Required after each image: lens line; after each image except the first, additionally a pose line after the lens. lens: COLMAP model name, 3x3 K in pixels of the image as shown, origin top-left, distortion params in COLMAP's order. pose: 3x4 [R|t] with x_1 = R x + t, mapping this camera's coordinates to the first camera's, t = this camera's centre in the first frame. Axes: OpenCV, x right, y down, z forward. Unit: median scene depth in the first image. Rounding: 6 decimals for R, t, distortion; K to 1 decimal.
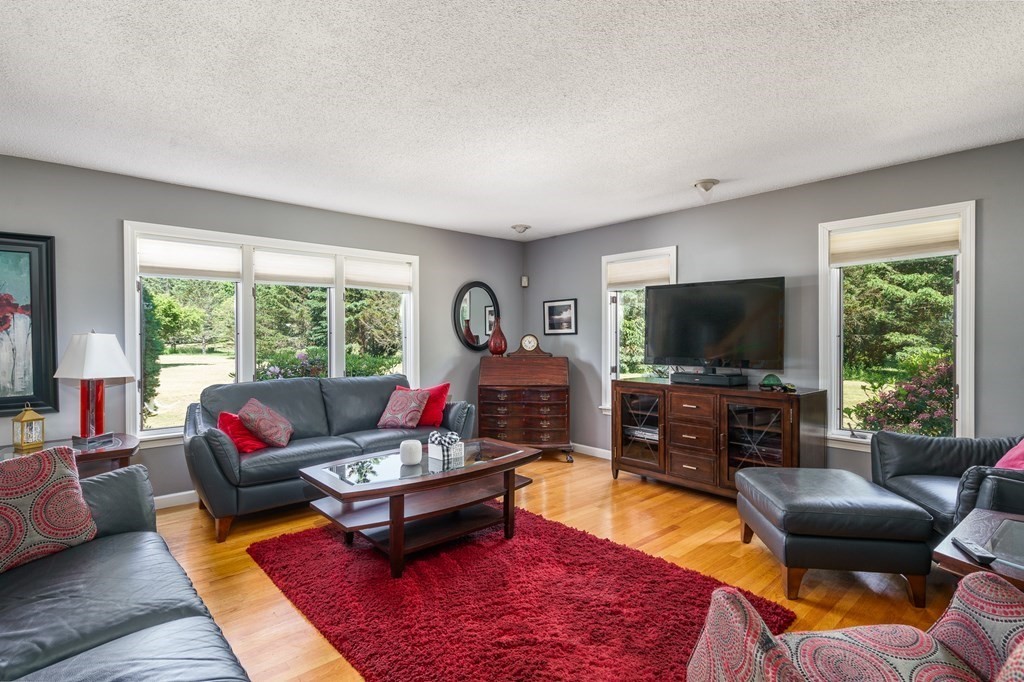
lens RADIAL K [[502.2, 0, 512.0], [0, 502.2, 341.0], [0, 0, 1]] dist [-0.001235, -0.000182]
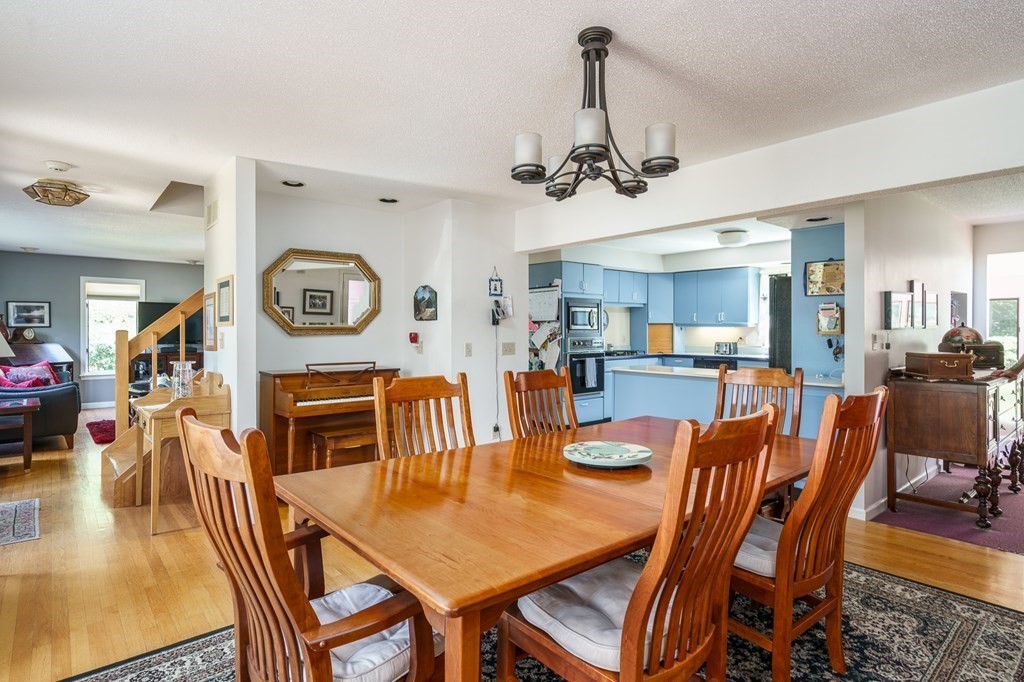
lens RADIAL K [[533.3, 0, 511.6], [0, 533.3, 335.0], [0, 0, 1]] dist [0.000397, -0.000159]
pose [[0.021190, -0.004993, 0.999763, -1.445042], [0.004586, 0.999977, 0.004897, 0.007397], [-0.999765, 0.004481, 0.021213, -0.347493]]
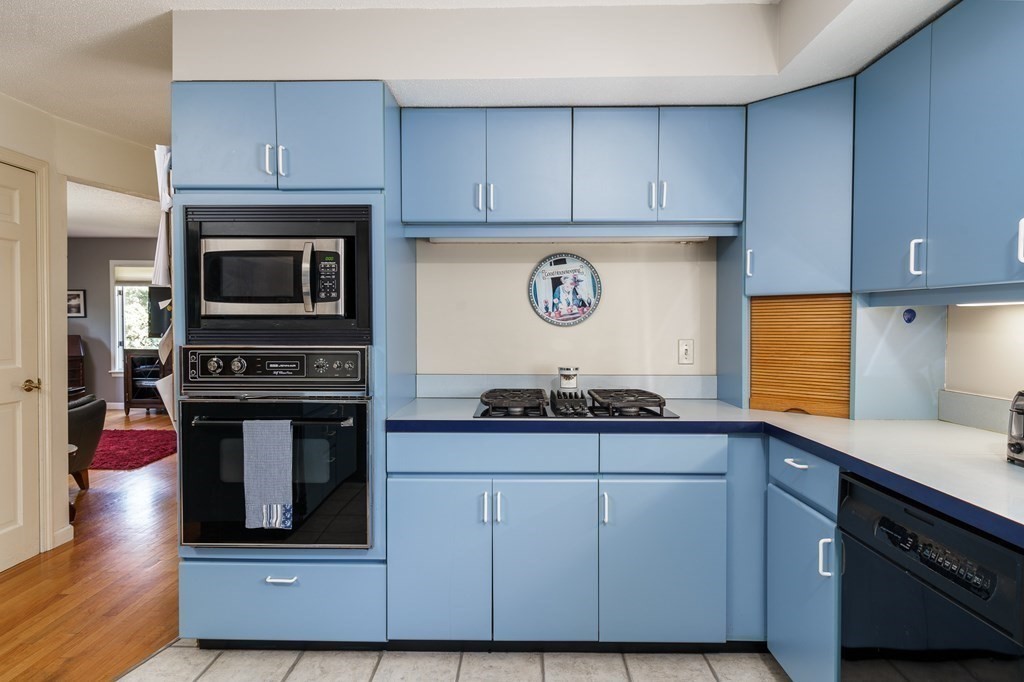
lens RADIAL K [[597.6, 0, 512.0], [0, 597.6, 341.0], [0, 0, 1]] dist [0.002339, 0.000521]
pose [[0.669385, -0.015218, 0.742760, -0.303917], [-0.003508, 0.999714, 0.023643, 0.007313], [-0.742908, -0.018432, 0.669140, -0.908862]]
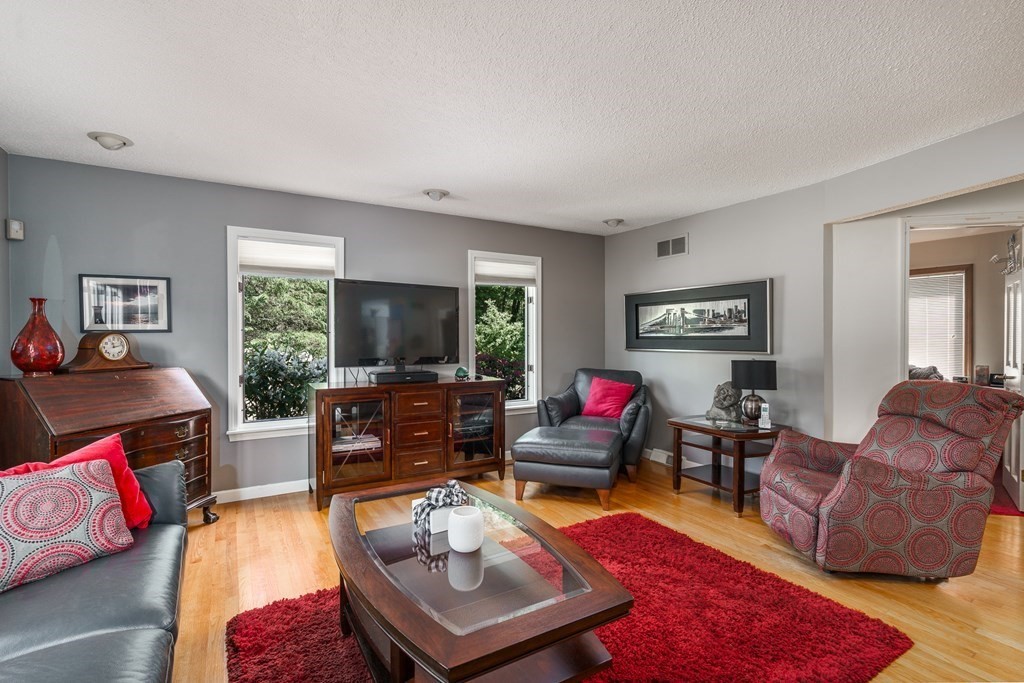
lens RADIAL K [[473.1, 0, 512.0], [0, 473.1, 341.5], [0, 0, 1]] dist [0.000451, 0.000210]
pose [[0.198491, -0.012866, 0.980018, -0.423775], [0.004089, 0.999916, 0.012299, -0.007180], [-0.980094, 0.001566, 0.198527, 0.472146]]
